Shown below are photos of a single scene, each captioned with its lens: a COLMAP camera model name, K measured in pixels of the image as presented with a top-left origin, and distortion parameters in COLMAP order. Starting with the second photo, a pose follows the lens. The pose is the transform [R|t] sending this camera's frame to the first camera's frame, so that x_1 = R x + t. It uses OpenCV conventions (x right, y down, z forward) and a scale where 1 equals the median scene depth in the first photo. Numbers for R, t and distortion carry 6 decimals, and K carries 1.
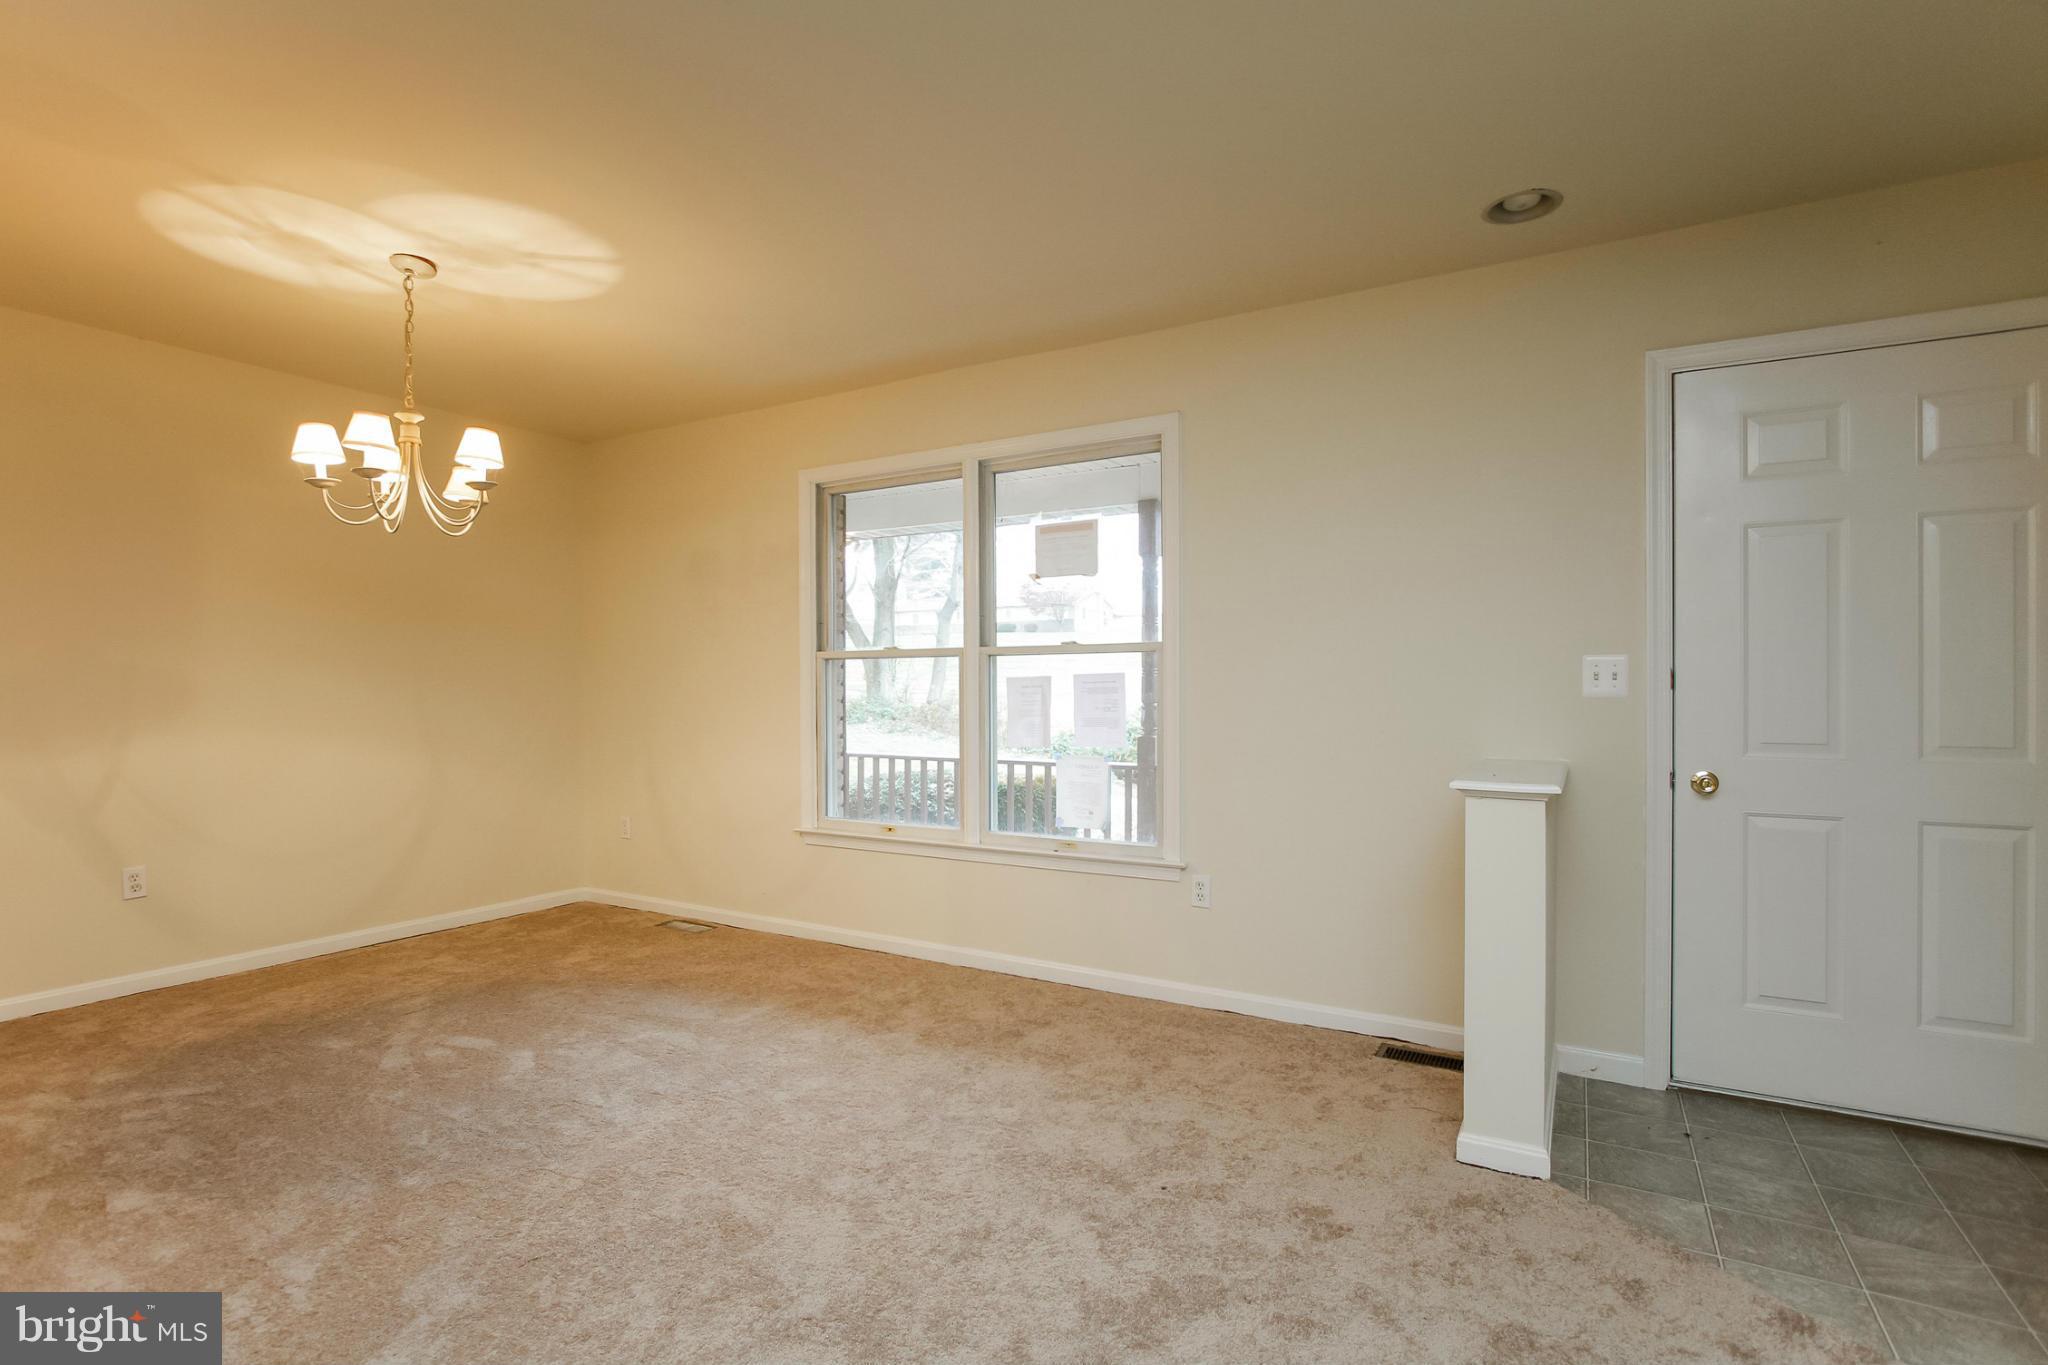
lens RADIAL K [[948.5, 0, 1024.0], [0, 948.5, 682.5], [0, 0, 1]] dist [-0.015907, -0.000219]
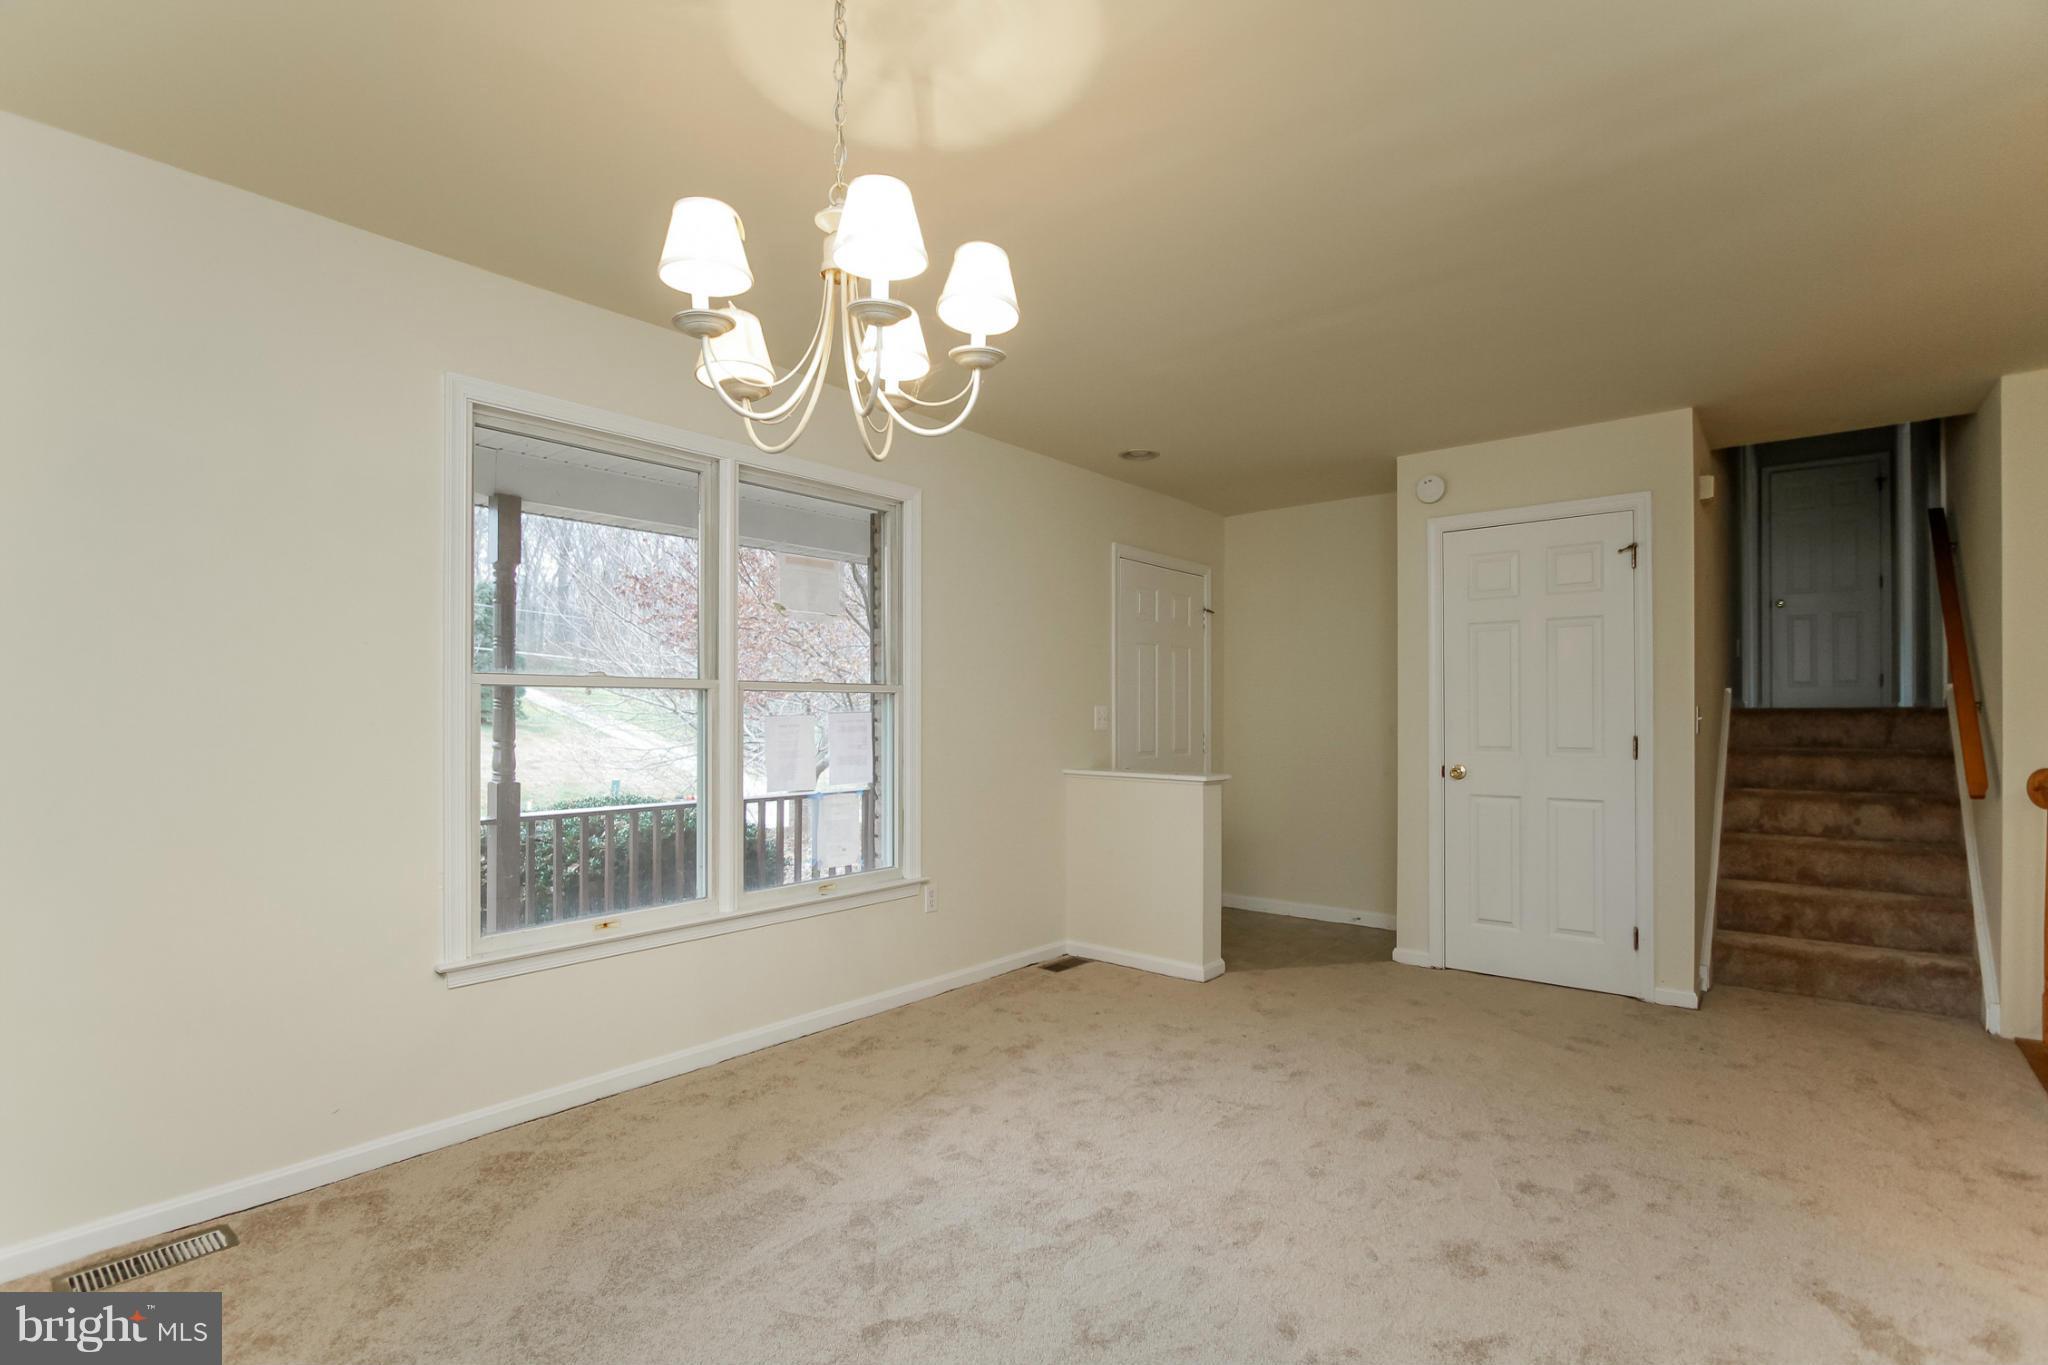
lens RADIAL K [[947.5, 0, 1020.5], [0, 947.5, 712.7], [0, 0, 1]] dist [-0.014766, 0.000100]
pose [[0.195687, -0.000433, 0.980666, -1.036169], [-0.010595, 0.999941, 0.002555, -0.016800], [-0.980609, -0.010891, 0.195671, 0.722133]]
